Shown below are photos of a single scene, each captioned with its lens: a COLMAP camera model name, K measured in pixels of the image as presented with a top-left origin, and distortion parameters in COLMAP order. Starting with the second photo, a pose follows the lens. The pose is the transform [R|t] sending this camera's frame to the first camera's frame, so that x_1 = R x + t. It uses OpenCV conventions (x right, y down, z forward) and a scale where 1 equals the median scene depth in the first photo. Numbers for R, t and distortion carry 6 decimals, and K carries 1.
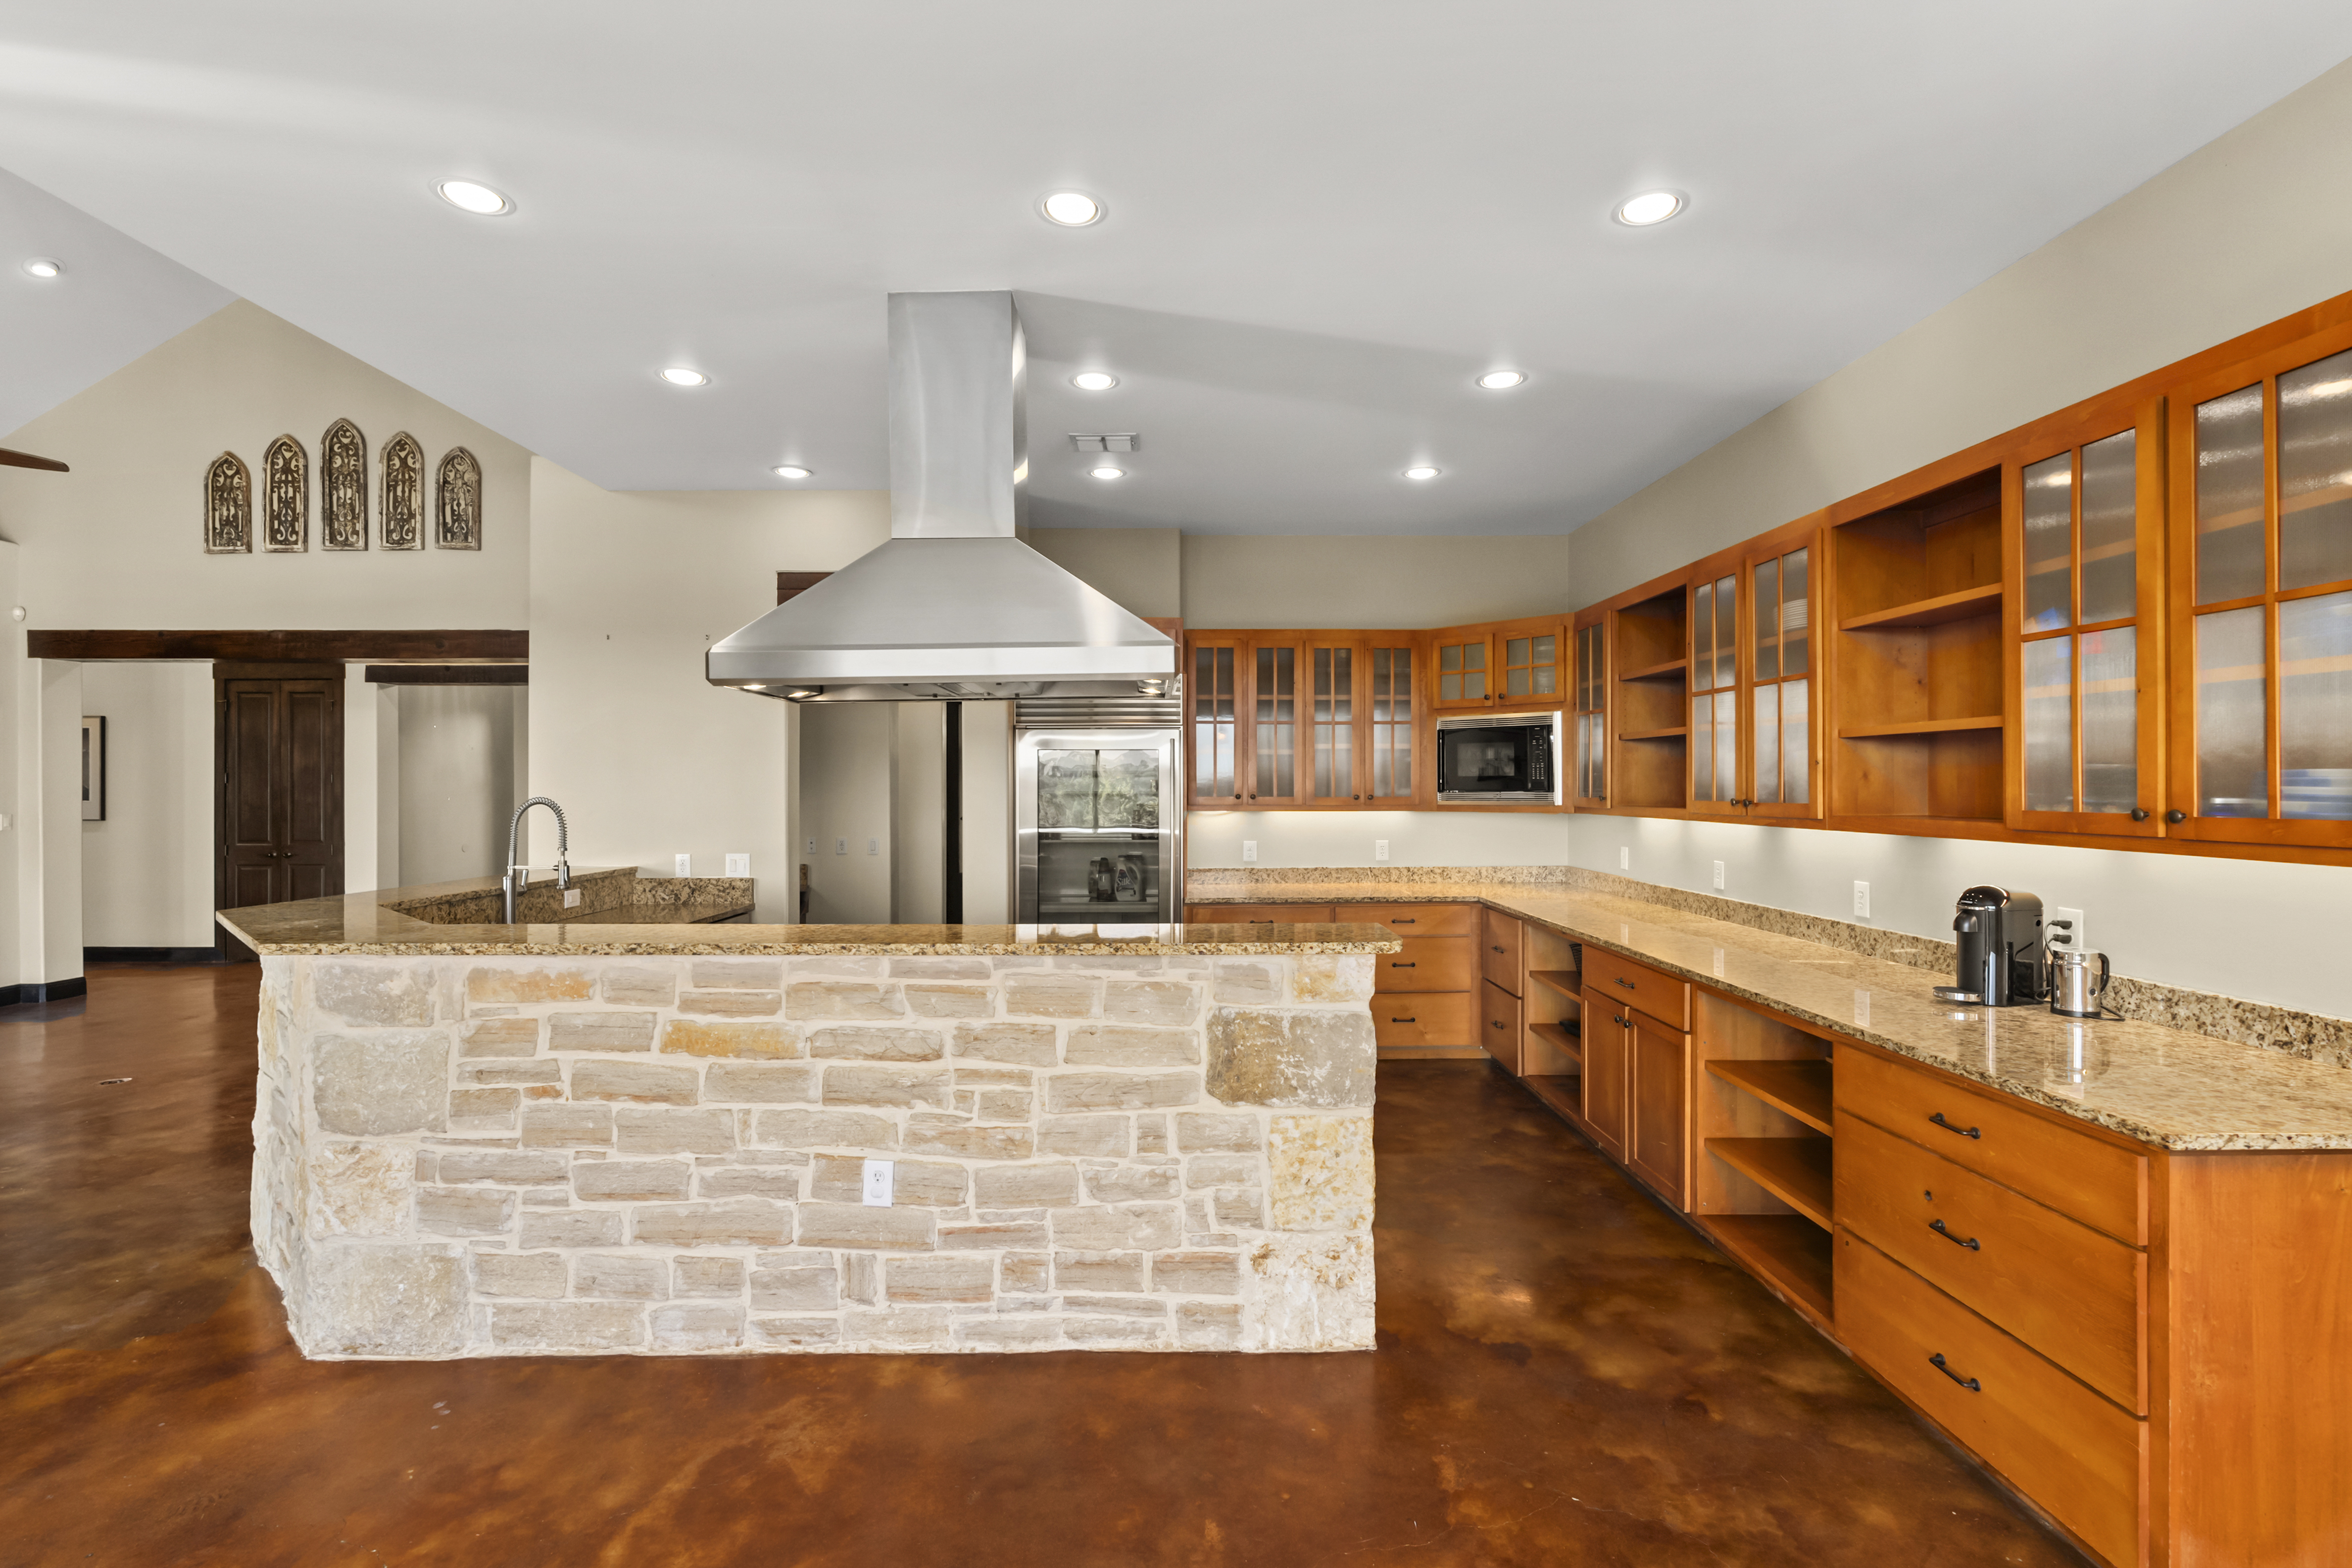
lens RADIAL K [[1067.8, 0, 1174.1], [0, 1067.8, 776.6], [0, 0, 1]] dist [-0.004287, -0.000163]
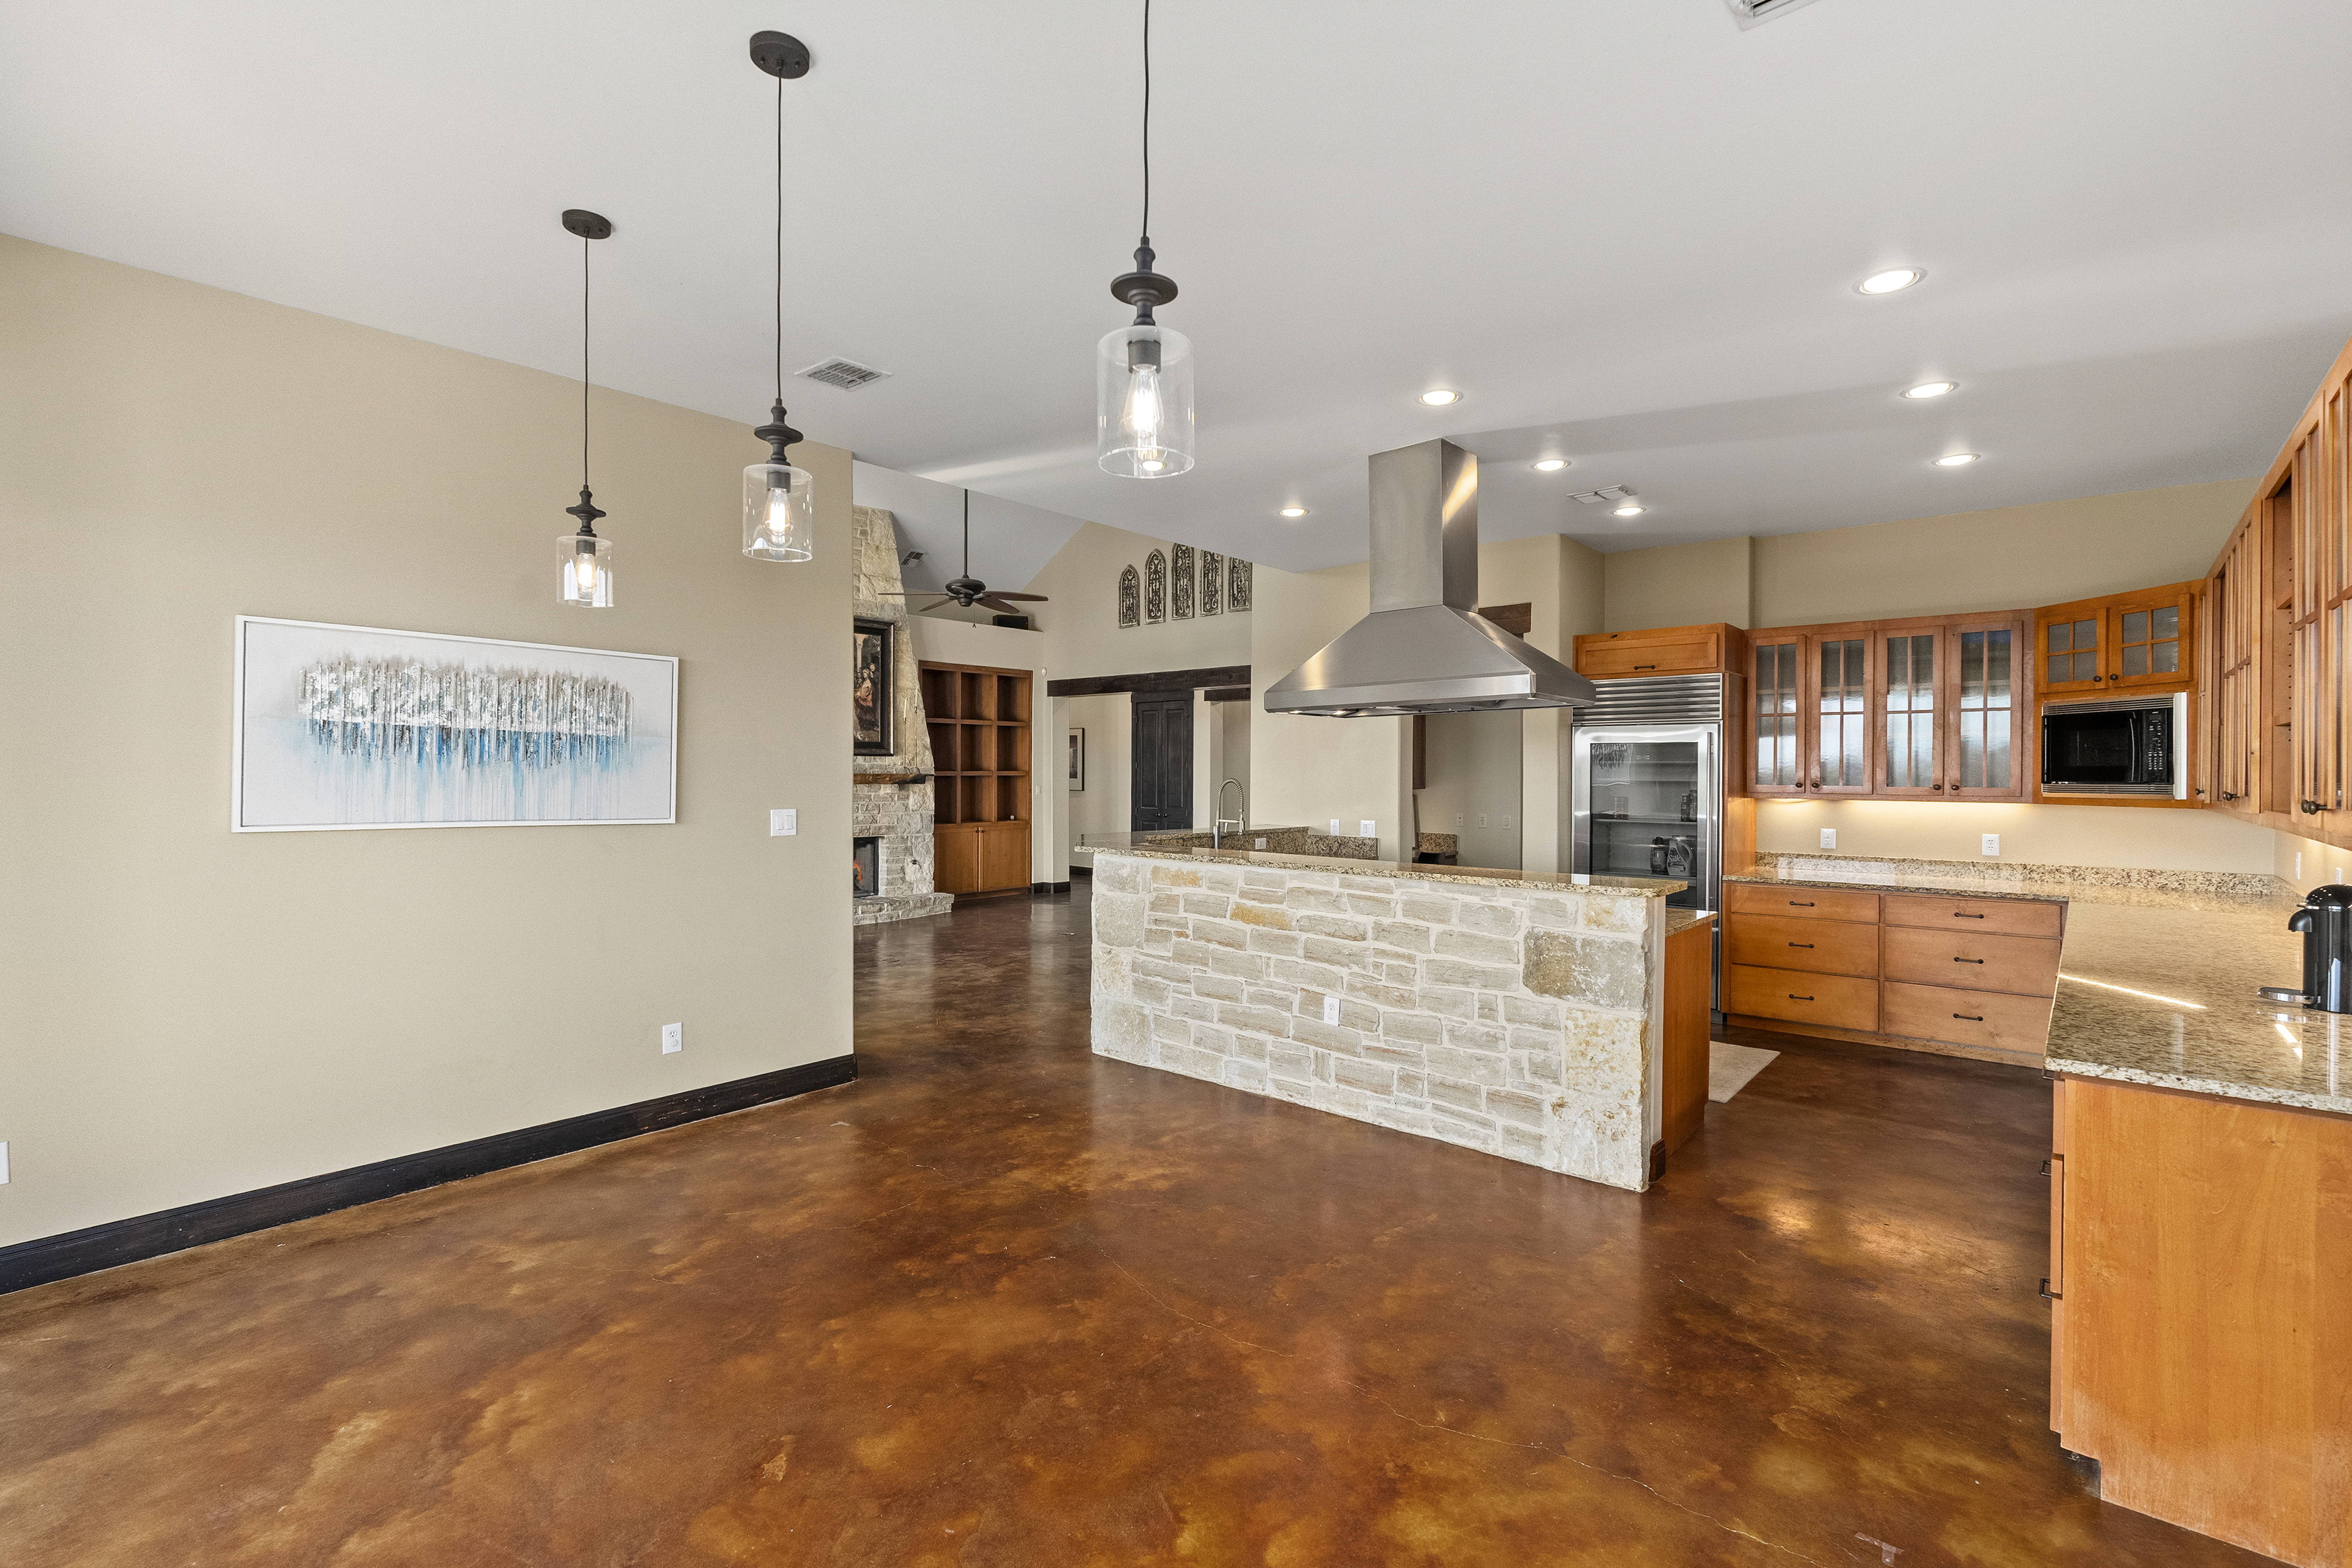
lens RADIAL K [[1038.2, 0, 1178.3], [0, 1038.2, 766.2], [0, 0, 1]] dist [-0.007980, 0.000245]
pose [[0.744790, 0.002082, -0.667296, 0.621515], [-0.000745, 0.999997, 0.002289, -0.003564], [0.667298, -0.001207, 0.744789, -0.362687]]
